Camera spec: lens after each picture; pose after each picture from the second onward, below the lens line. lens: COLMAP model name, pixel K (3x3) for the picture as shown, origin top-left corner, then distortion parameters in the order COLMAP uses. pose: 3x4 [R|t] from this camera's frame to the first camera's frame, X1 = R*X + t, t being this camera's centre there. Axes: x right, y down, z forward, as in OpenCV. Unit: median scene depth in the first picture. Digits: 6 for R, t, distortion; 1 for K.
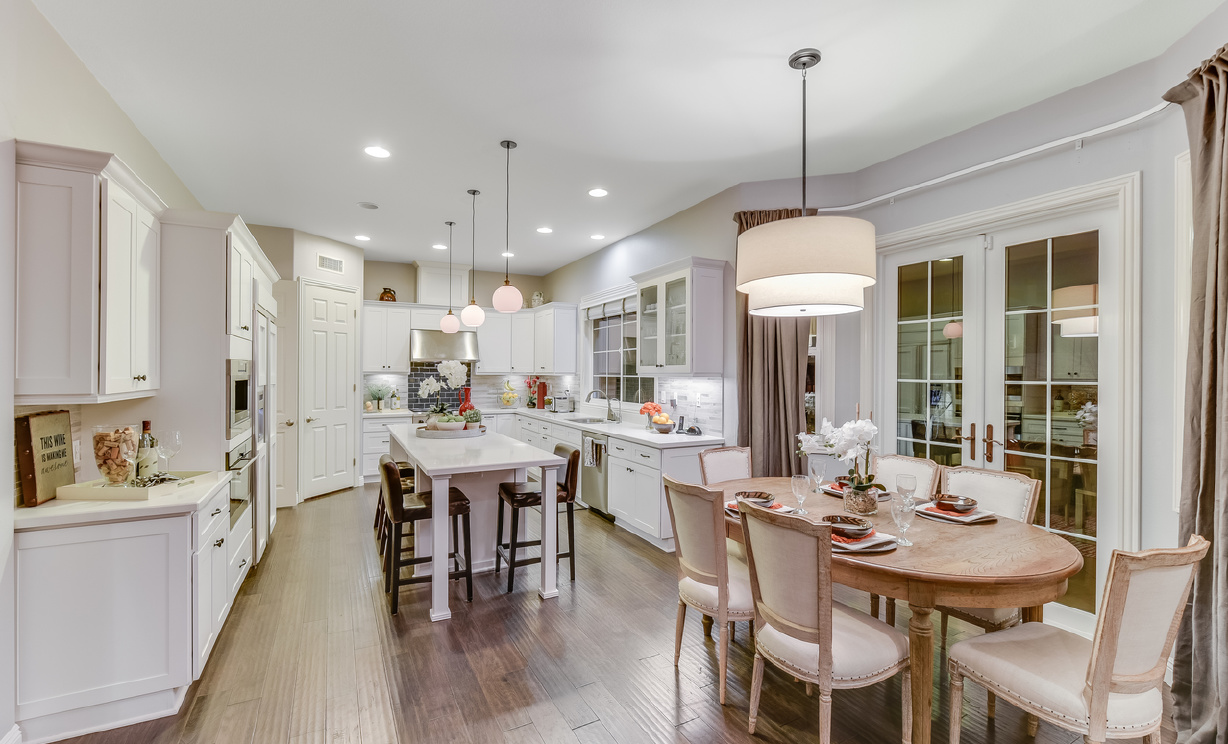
lens RADIAL K [[523.7, 0, 600.6], [0, 523.7, 369.5], [0, 0, 1]] dist [-0.003368, 0.000224]
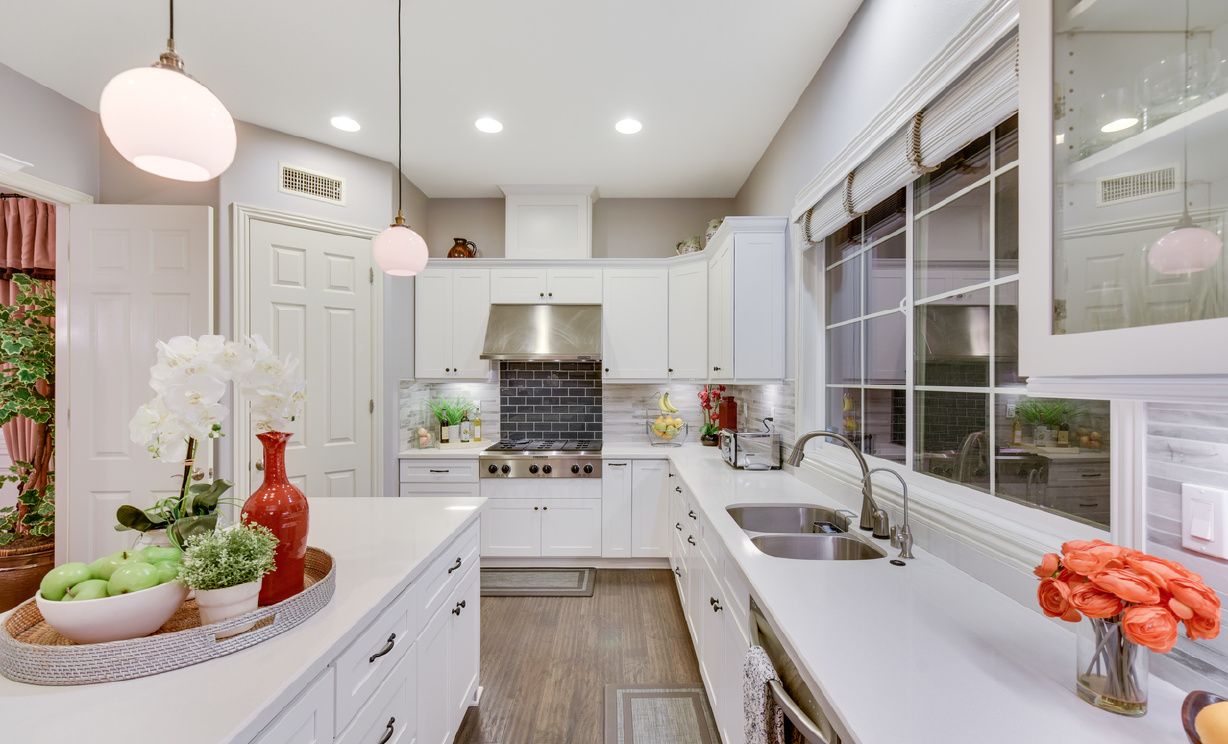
lens RADIAL K [[523.7, 0, 617.7], [0, 523.7, 378.1], [0, 0, 1]] dist [-0.003368, 0.000224]
pose [[0.905655, -0.004618, -0.423991, 0.014459], [0.005929, 0.999981, 0.001775, 0.005716], [0.423975, -0.004121, 0.905665, 0.716383]]
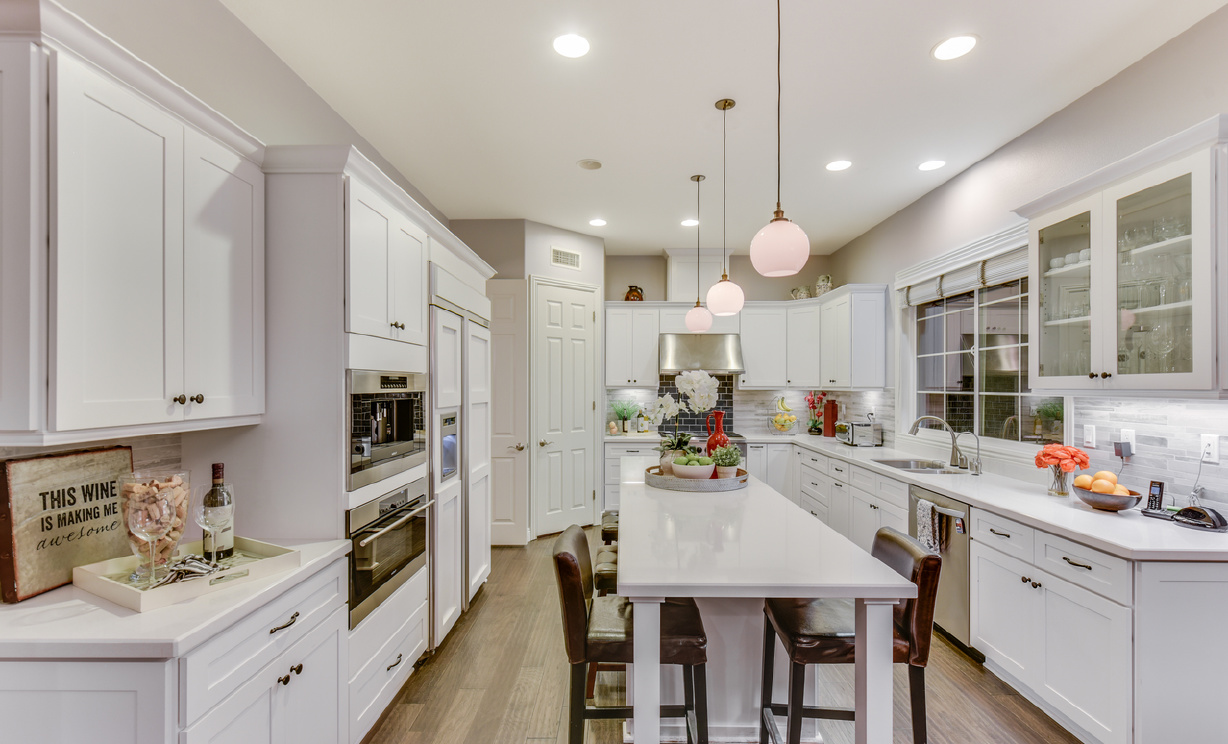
lens RADIAL K [[523.7, 0, 635.0], [0, 523.7, 382.4], [0, 0, 1]] dist [-0.003368, 0.000224]
pose [[0.900294, -0.004334, -0.435260, -0.057522], [0.003910, 0.999991, -0.001869, -0.000564], [0.435264, -0.000020, 0.900303, 0.330194]]
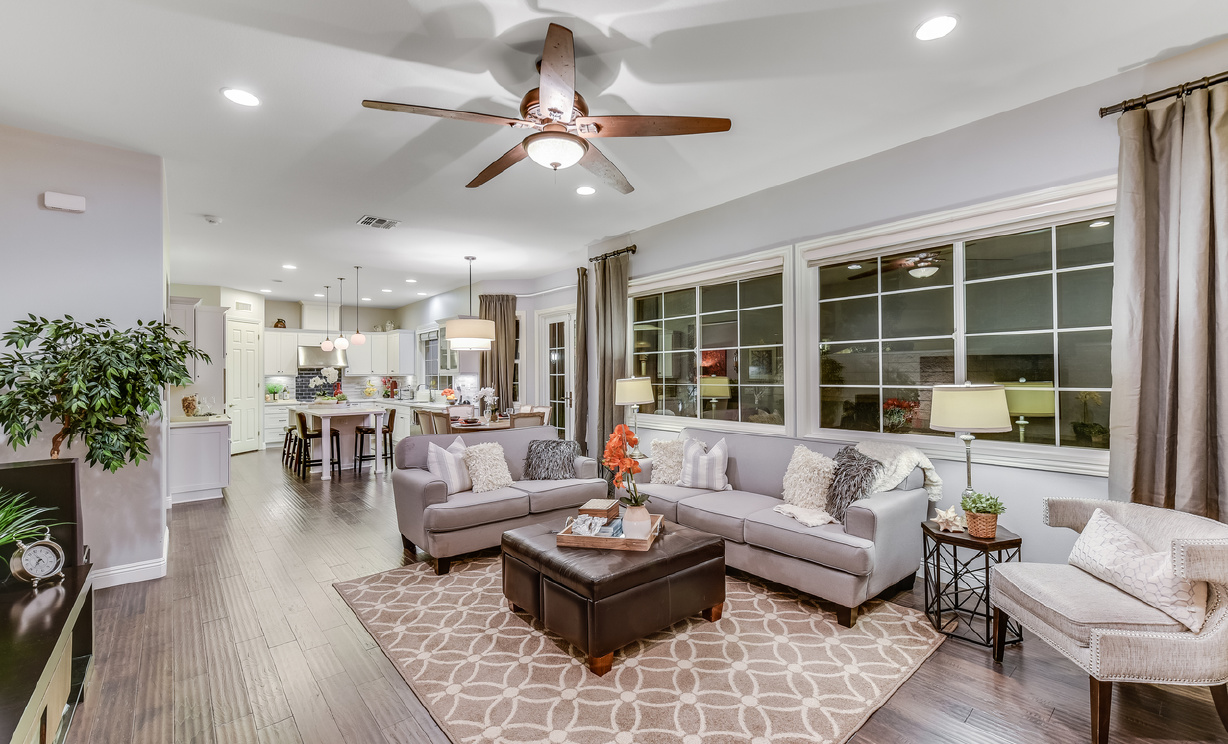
lens RADIAL K [[509.9, 0, 611.5], [0, 509.9, 373.6], [0, 0, 1]] dist [-0.002413, -0.000074]
pose [[0.972005, -0.009888, 0.234751, 0.225839], [0.009287, 0.999950, 0.003669, 0.006468], [-0.234776, -0.001386, 0.972049, -0.846773]]
